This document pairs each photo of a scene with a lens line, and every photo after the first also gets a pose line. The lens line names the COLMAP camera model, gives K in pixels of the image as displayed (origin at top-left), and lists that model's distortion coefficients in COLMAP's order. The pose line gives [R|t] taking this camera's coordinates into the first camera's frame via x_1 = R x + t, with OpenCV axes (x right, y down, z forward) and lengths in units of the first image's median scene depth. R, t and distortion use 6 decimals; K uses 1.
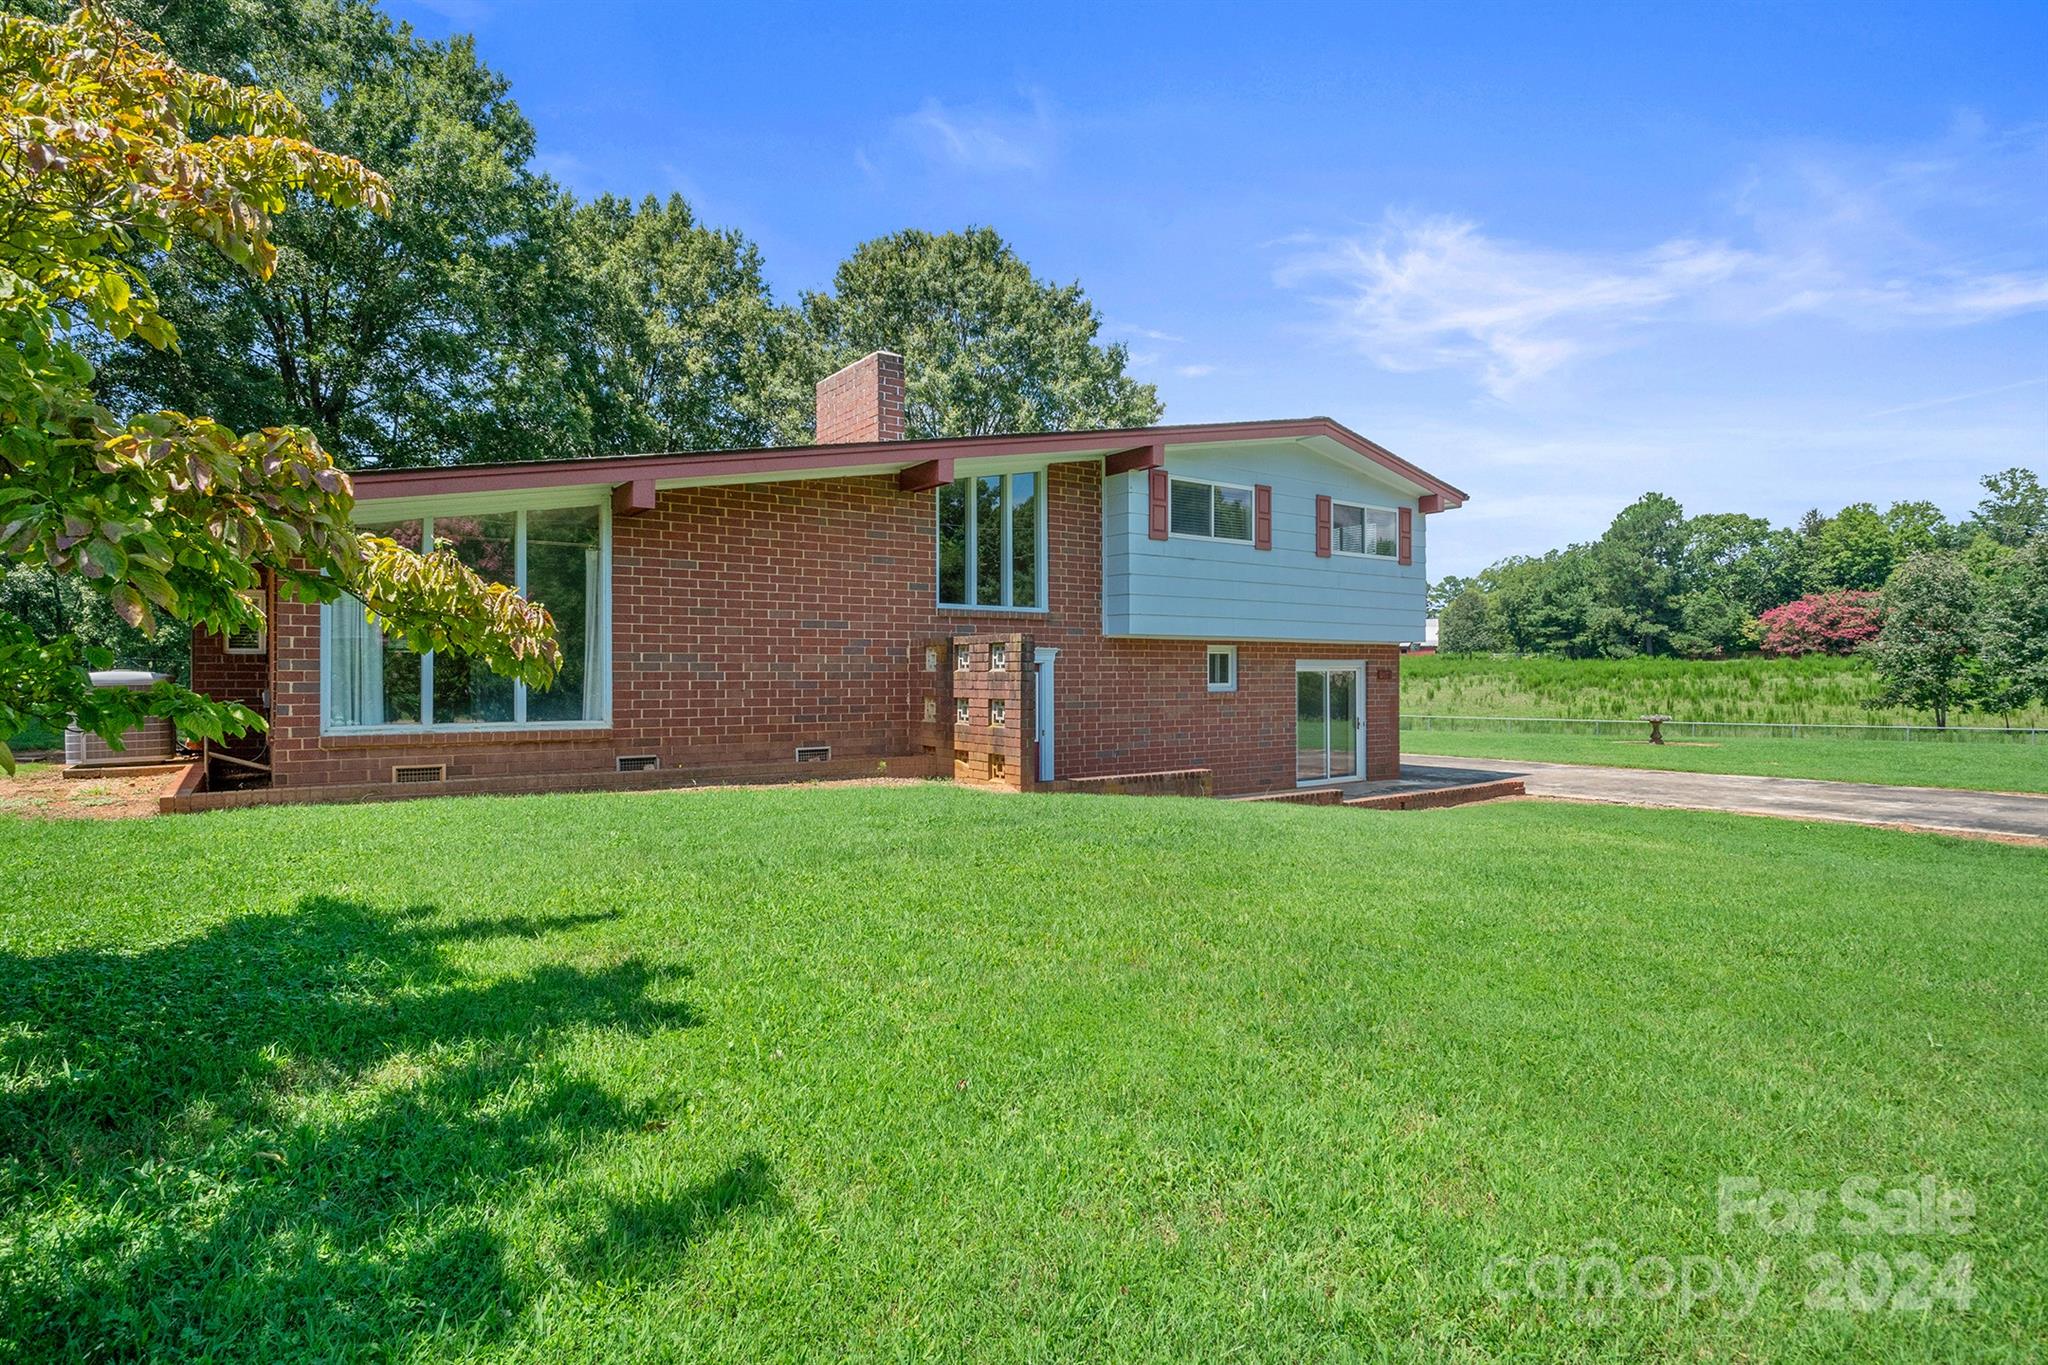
lens RADIAL K [[1130.9, 0, 1020.6], [0, 1130.9, 681.4], [0, 0, 1]] dist [-0.005854, -0.000869]
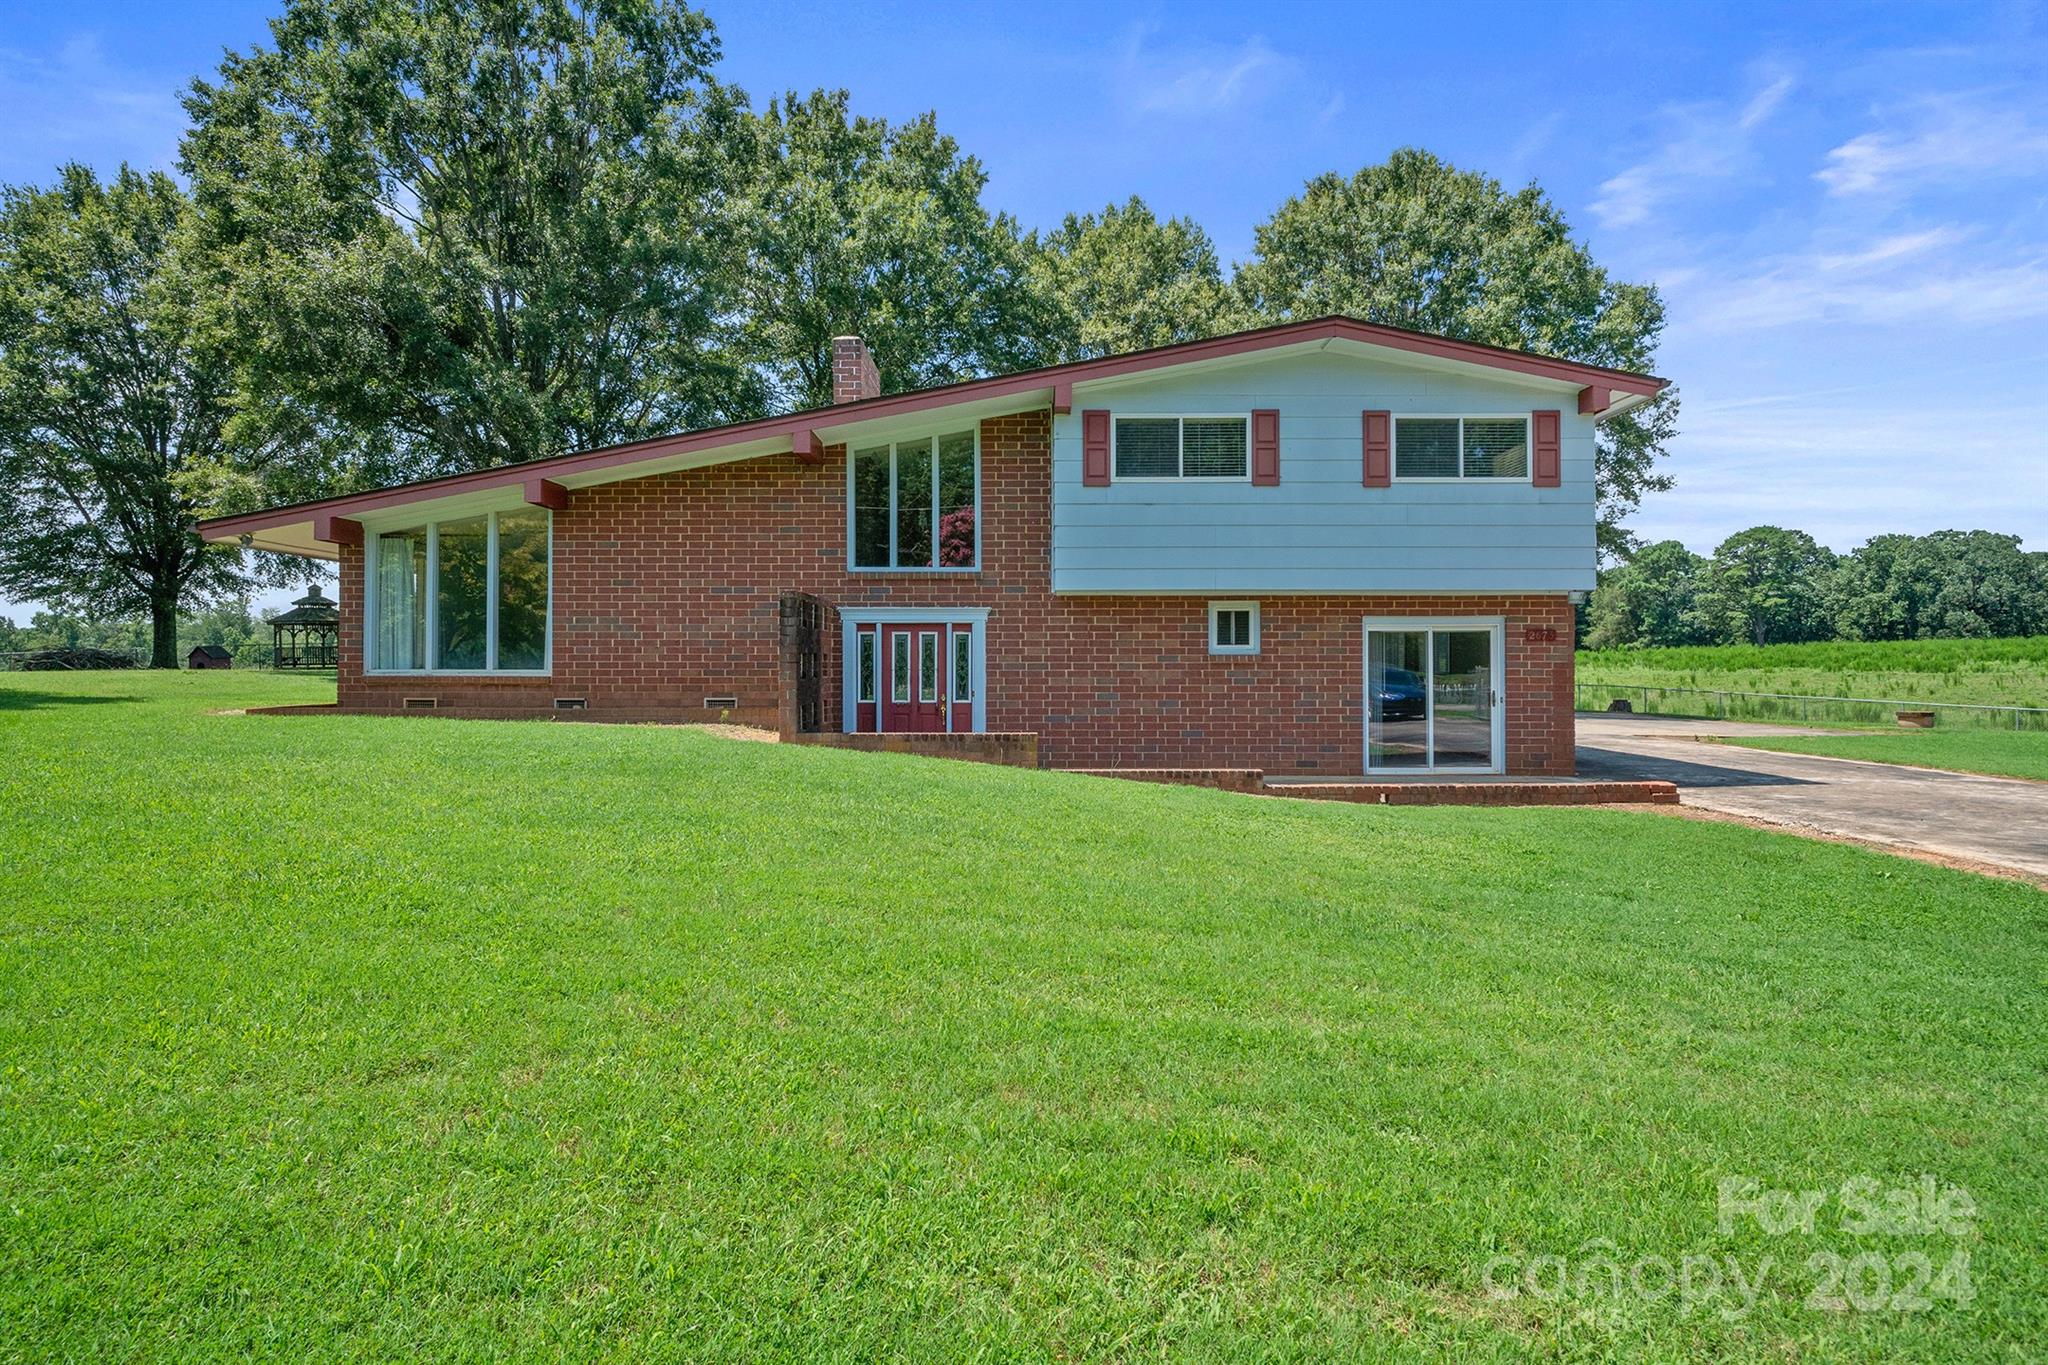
lens RADIAL K [[1130.9, 0, 1022.2], [0, 1130.9, 676.4], [0, 0, 1]] dist [-0.005854, -0.000869]
pose [[0.786107, 0.010096, -0.618008, 0.726891], [-0.005342, 0.999940, 0.009541, 0.022919], [0.618067, -0.004199, 0.786114, 0.274093]]
